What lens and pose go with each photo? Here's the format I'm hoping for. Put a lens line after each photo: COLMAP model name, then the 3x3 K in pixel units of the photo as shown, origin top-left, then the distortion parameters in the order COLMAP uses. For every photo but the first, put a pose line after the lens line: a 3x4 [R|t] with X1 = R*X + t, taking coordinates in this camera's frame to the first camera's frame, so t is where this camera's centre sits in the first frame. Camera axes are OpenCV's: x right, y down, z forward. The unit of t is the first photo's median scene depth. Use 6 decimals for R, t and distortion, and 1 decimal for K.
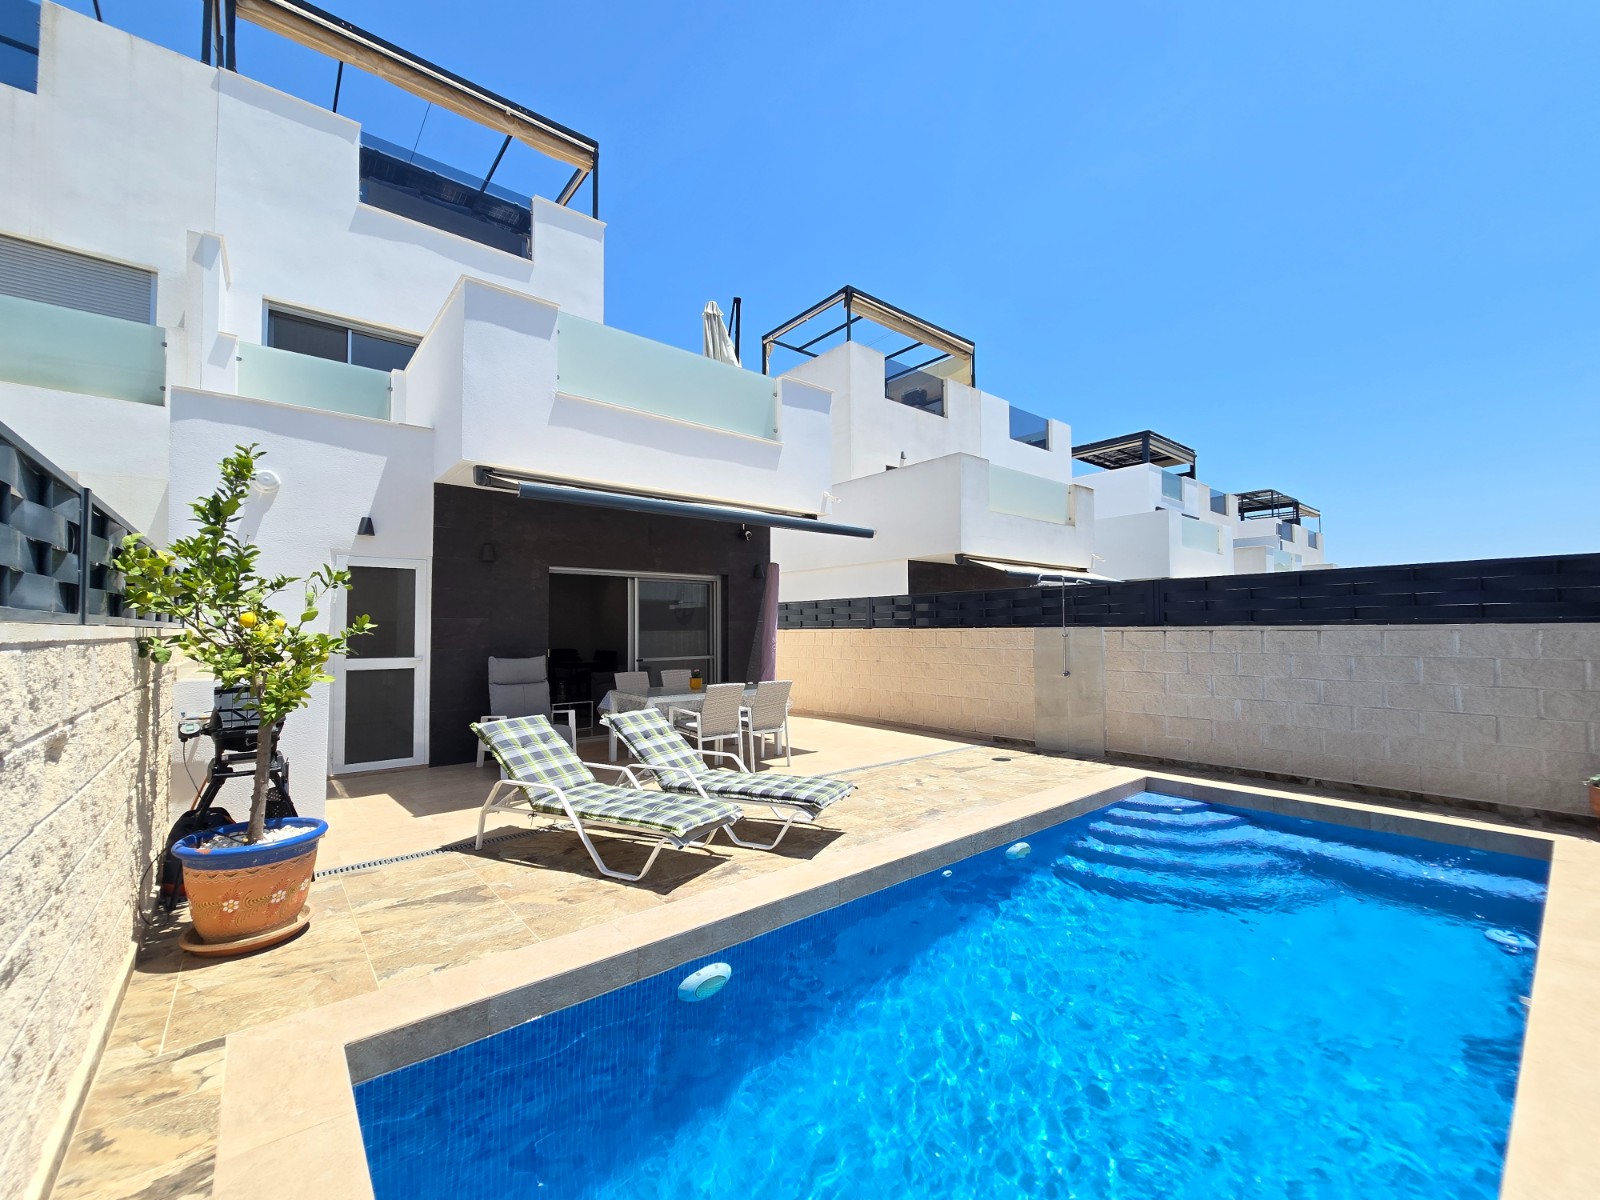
lens RADIAL K [[656.9, 0, 801.0], [0, 656.9, 601.9], [0, 0, 1]] dist [-0.002987, -0.000074]
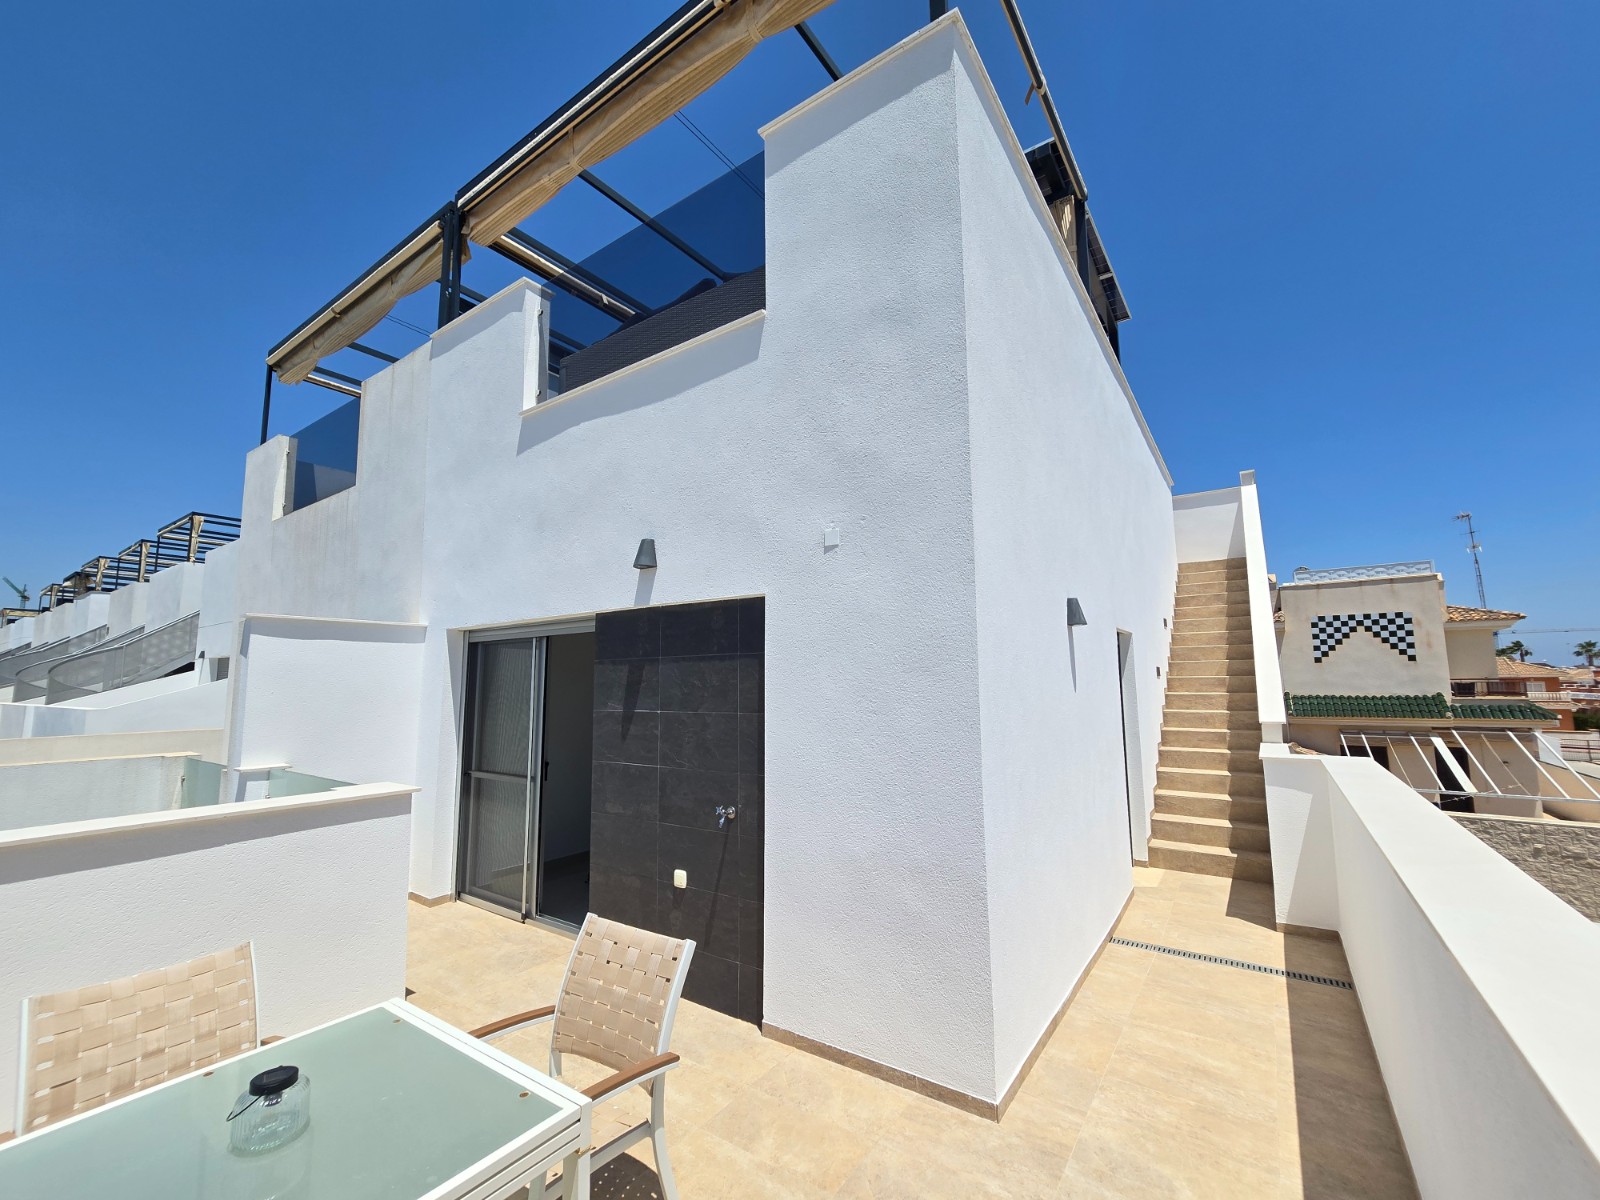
lens RADIAL K [[656.9, 0, 802.3], [0, 656.9, 612.4], [0, 0, 1]] dist [-0.002987, -0.000074]
pose [[0.257149, -0.102634, -0.960906, -0.146012], [0.048804, 0.994455, -0.093156, -0.598003], [0.965138, -0.022941, 0.260732, 1.732768]]
